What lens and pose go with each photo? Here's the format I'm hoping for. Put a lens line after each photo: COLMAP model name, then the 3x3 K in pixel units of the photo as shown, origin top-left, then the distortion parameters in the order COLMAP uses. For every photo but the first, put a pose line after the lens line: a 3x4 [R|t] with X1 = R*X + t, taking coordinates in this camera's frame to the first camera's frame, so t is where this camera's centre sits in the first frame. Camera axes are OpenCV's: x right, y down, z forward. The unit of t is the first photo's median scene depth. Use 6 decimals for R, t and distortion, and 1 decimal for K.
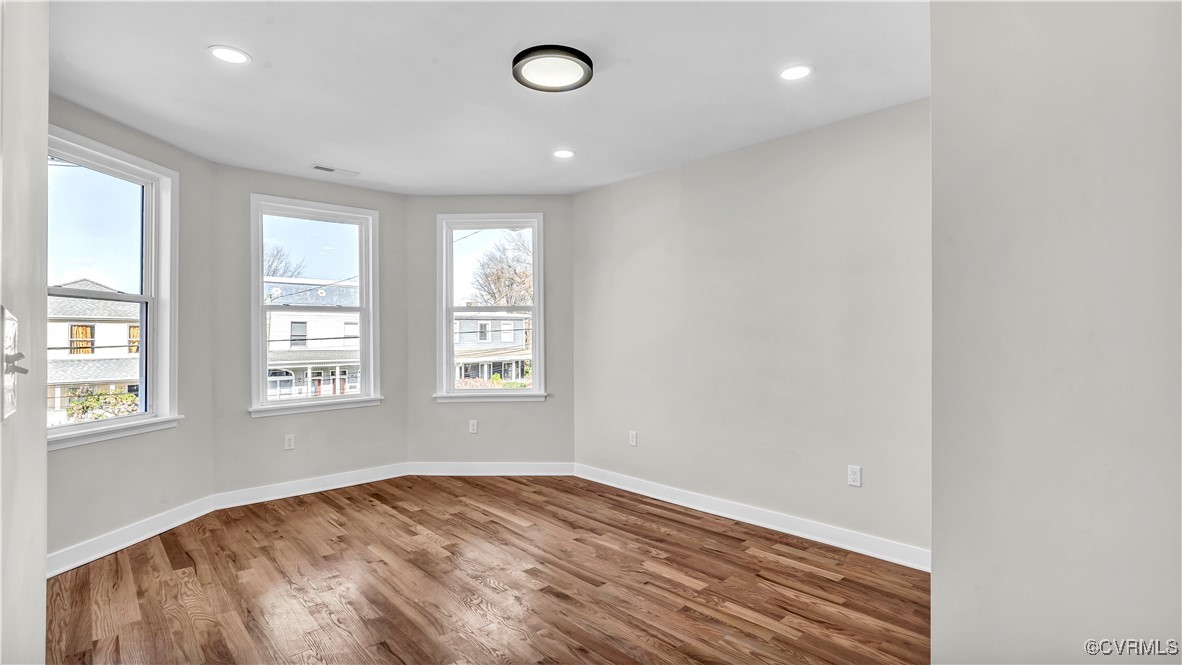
lens RADIAL K [[556.2, 0, 602.2], [0, 556.2, 324.8], [0, 0, 1]] dist [-0.009754, 0.008309]
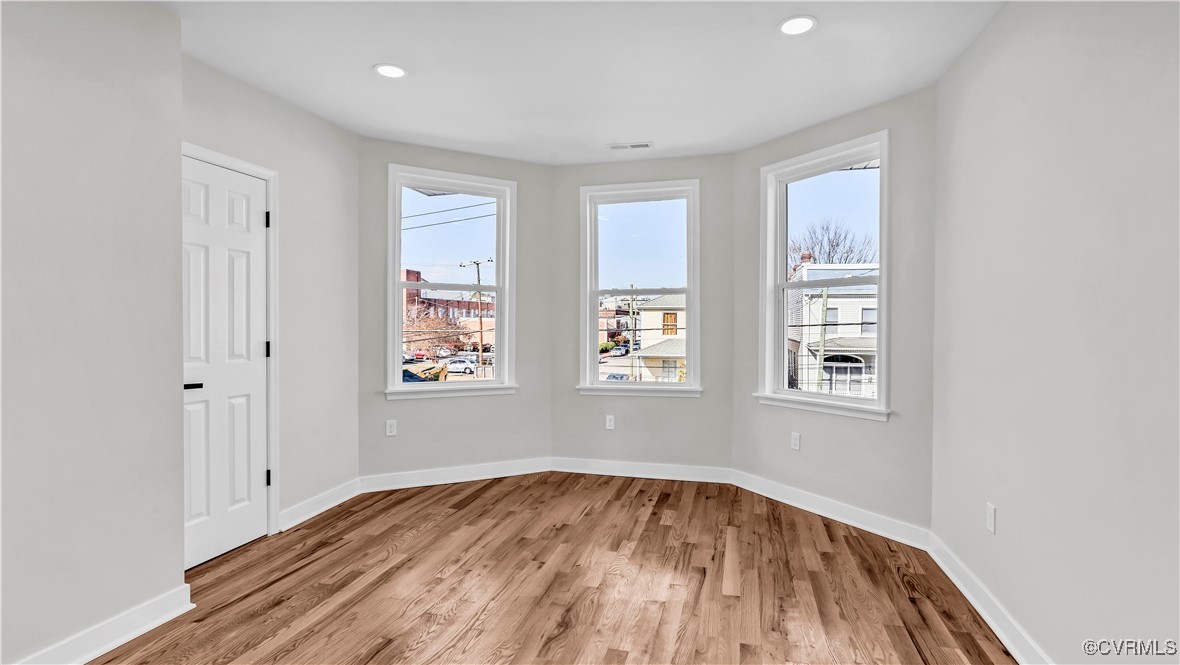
lens RADIAL K [[570.0, 0, 590.0], [0, 570.0, 332.5], [0, 0, 1]] dist [-0.002805, -0.000185]
pose [[0.522632, 0.020095, -0.852321, 0.350168], [0.011170, 0.999475, 0.030414, 0.012658], [0.852485, -0.025416, 0.522133, 0.463336]]
